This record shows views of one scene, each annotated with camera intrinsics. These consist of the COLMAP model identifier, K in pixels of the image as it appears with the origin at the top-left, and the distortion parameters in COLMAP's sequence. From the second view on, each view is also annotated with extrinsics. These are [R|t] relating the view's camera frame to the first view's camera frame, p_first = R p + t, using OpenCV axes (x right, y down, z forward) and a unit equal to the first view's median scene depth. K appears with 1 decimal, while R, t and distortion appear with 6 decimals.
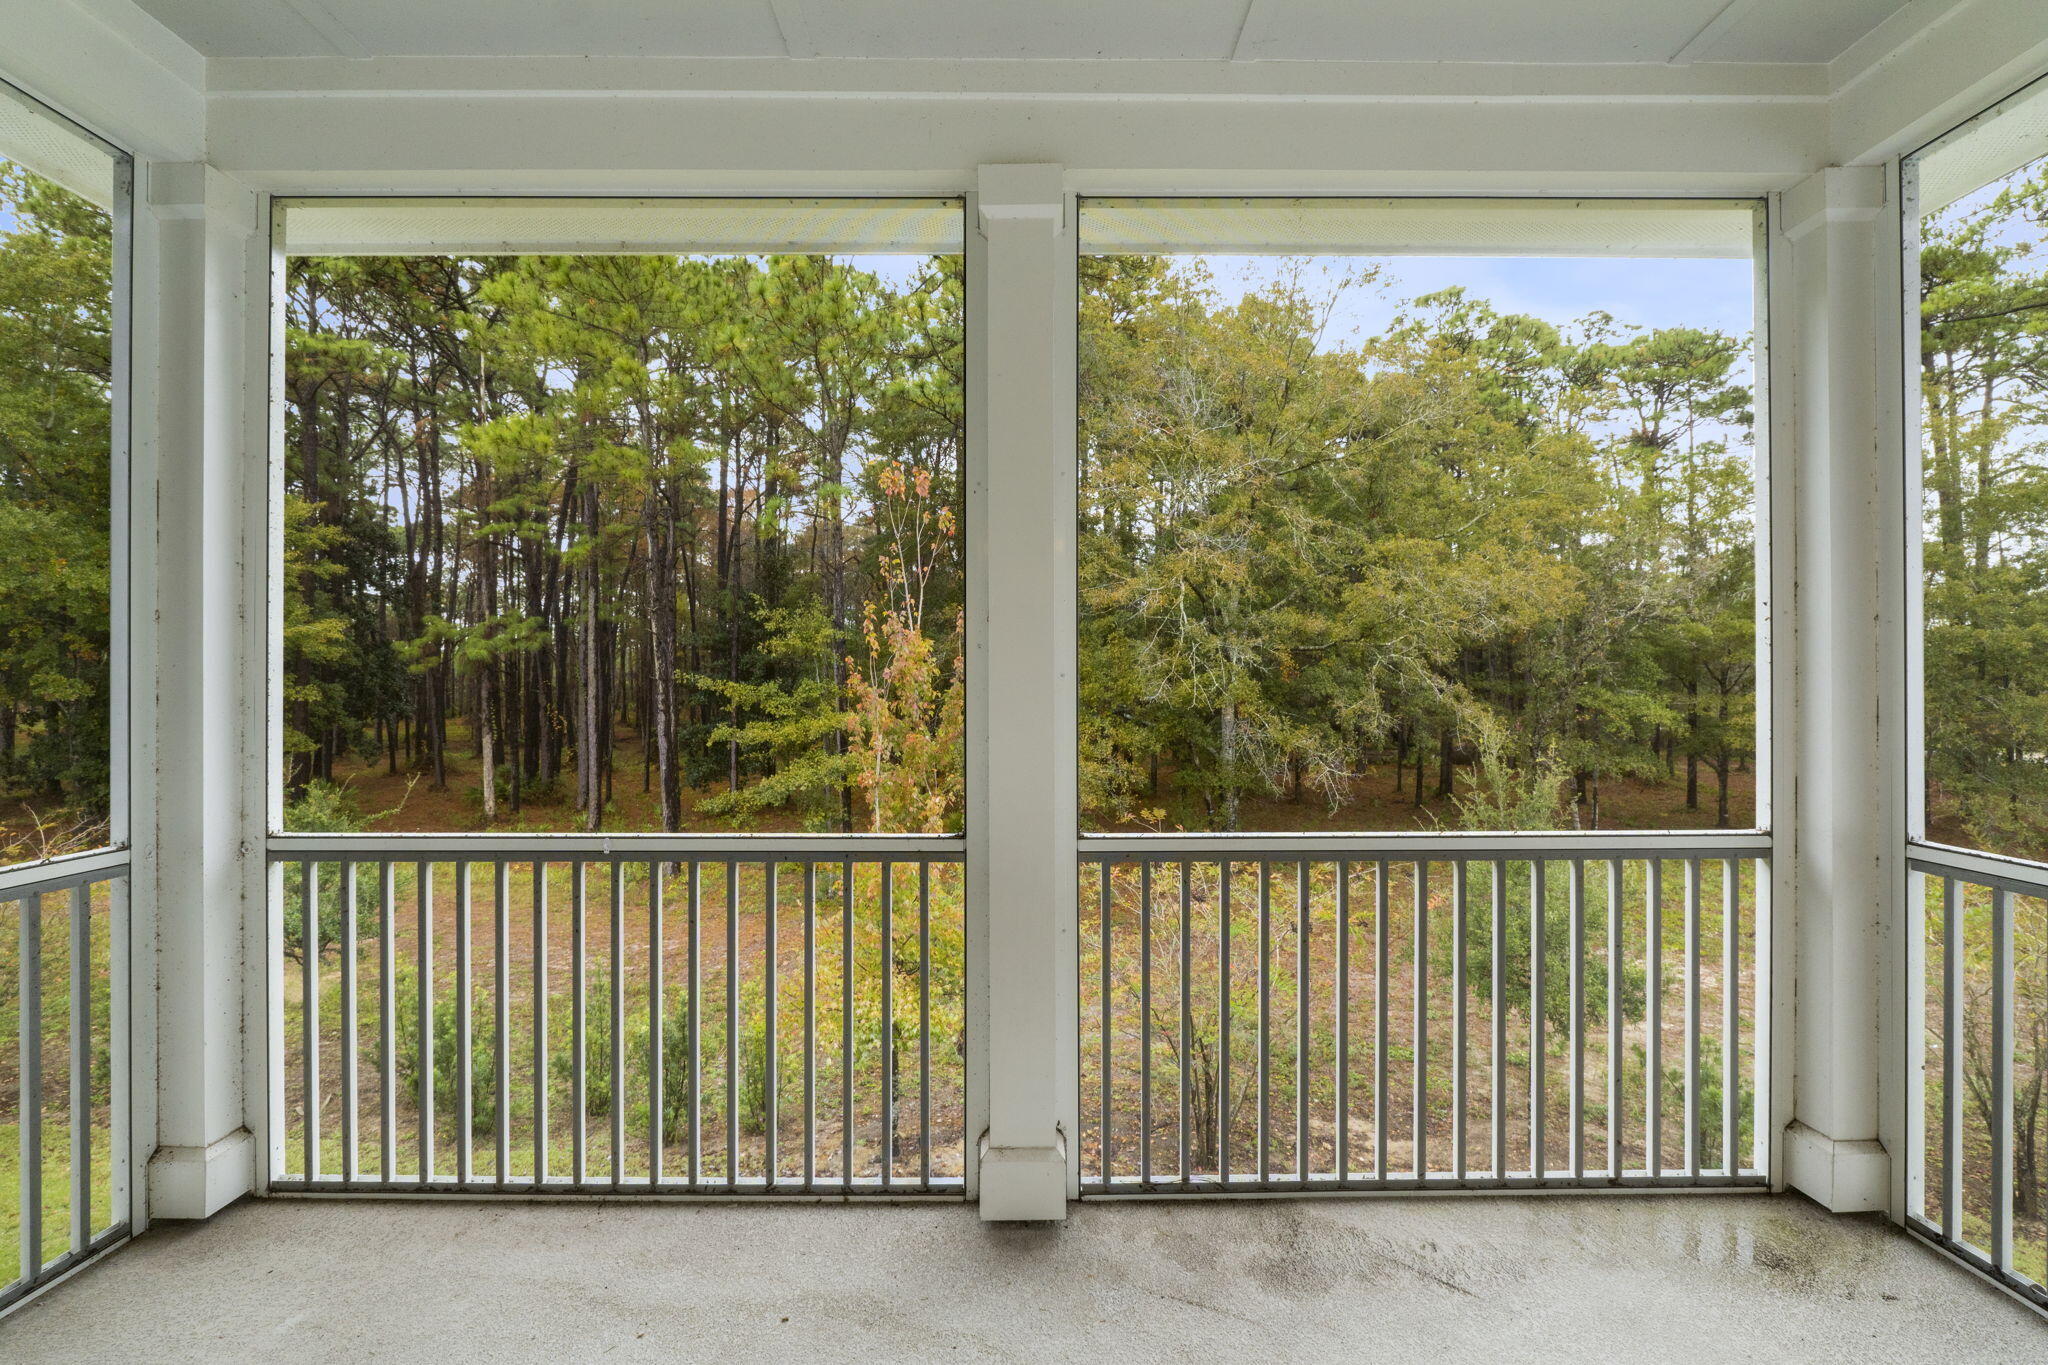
lens RADIAL K [[948.6, 0, 1019.0], [0, 948.6, 676.9], [0, 0, 1]] dist [-0.005151, -0.000188]
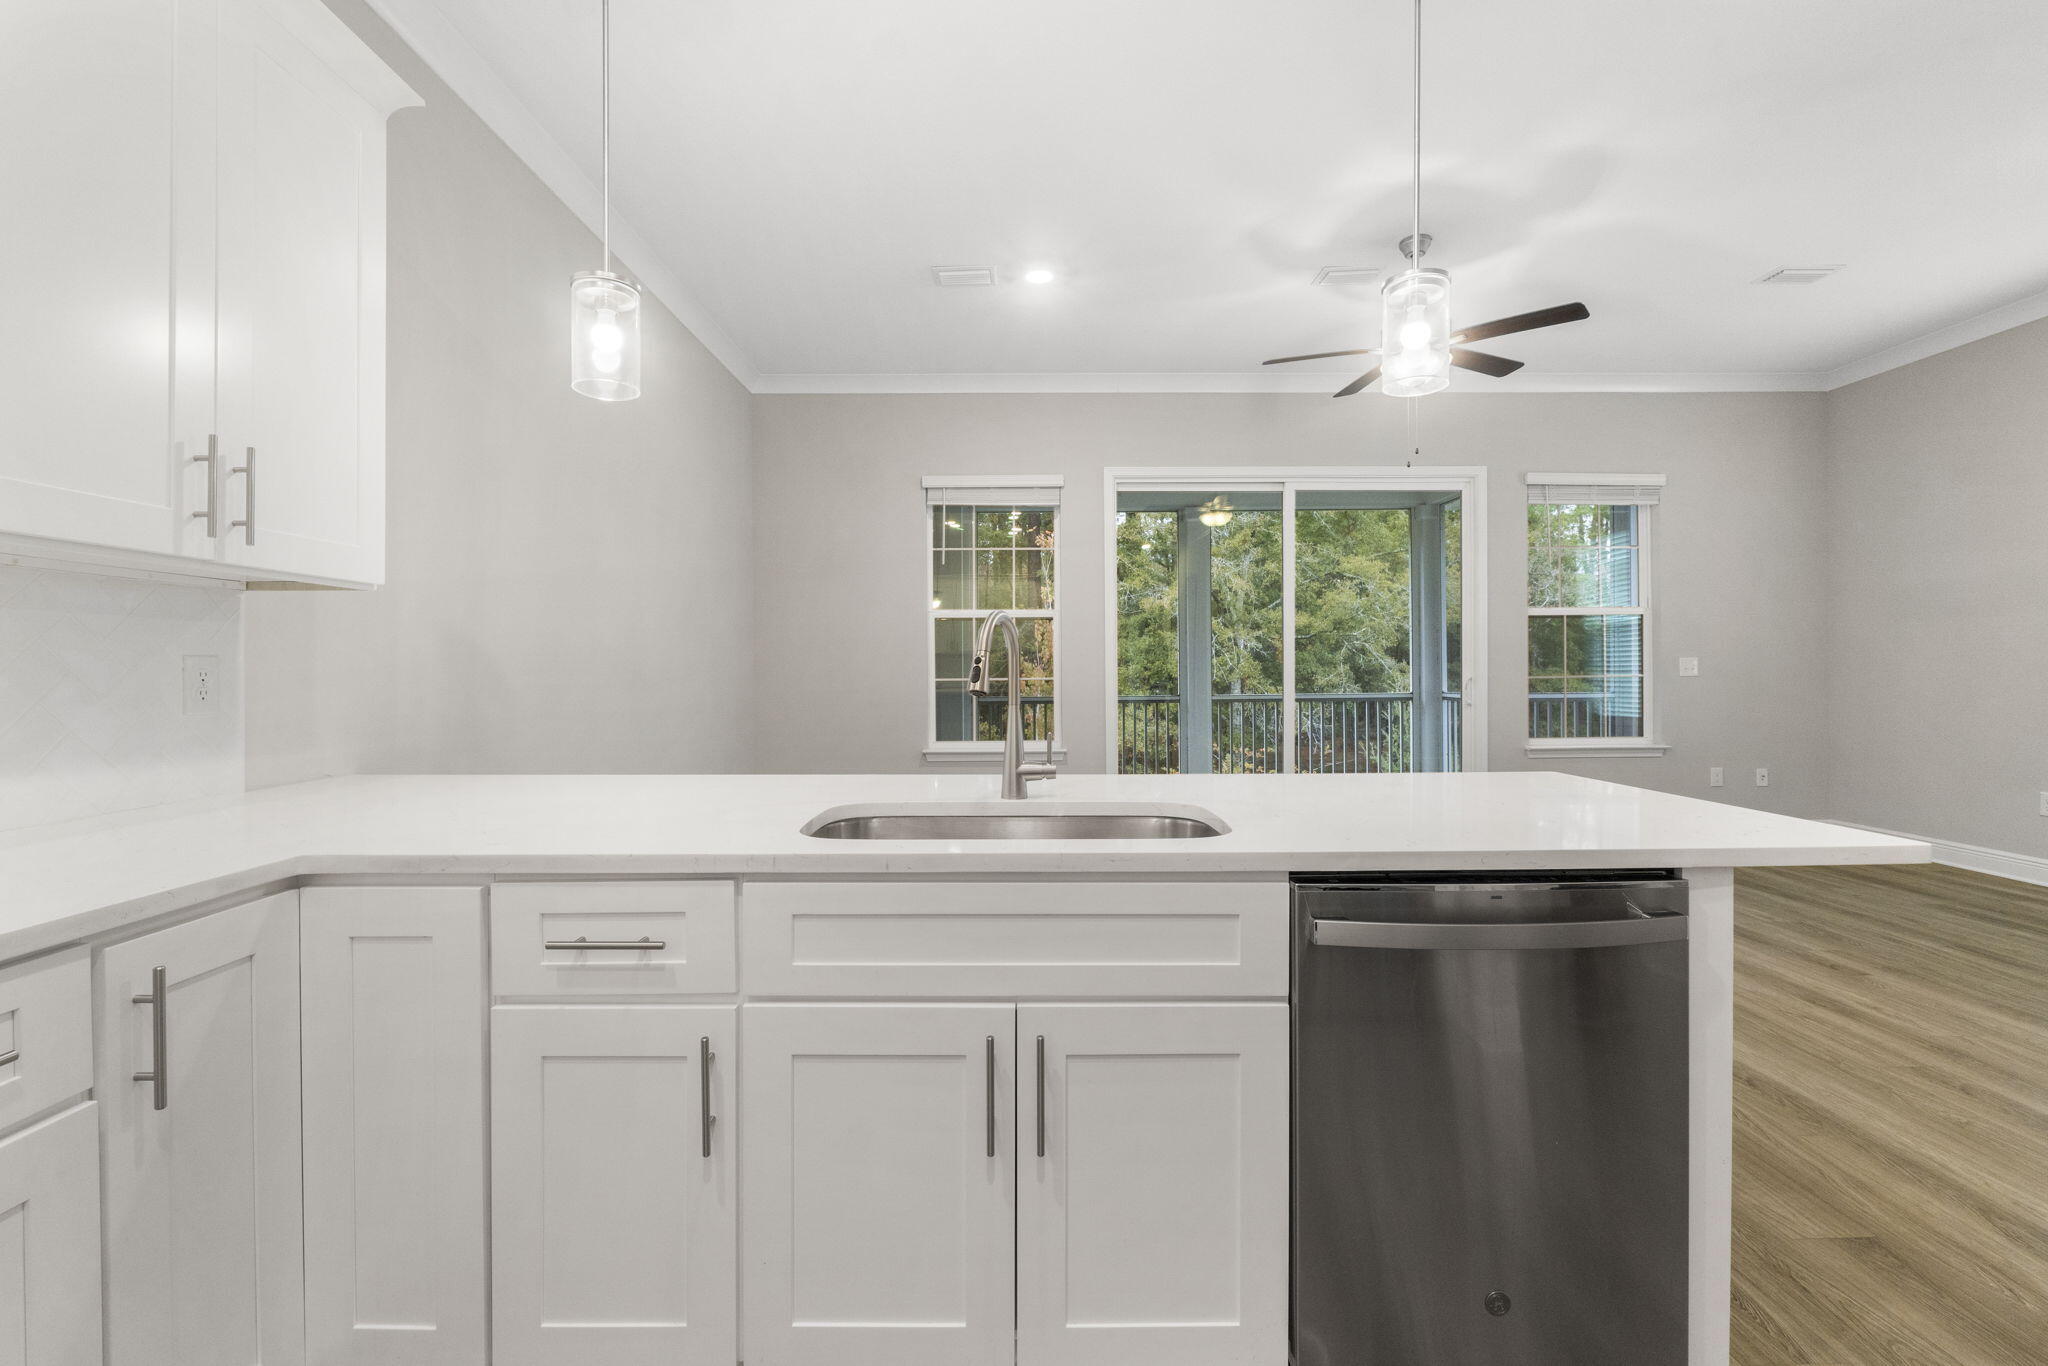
lens RADIAL K [[856.9, 0, 1025.3], [0, 856.9, 672.5], [0, 0, 1]] dist [0.001532, -0.000503]
pose [[0.999827, -0.005042, -0.017903, -0.170000], [0.005225, 0.999934, 0.010212, 0.014917], [0.017850, -0.010304, 0.999788, -0.650272]]
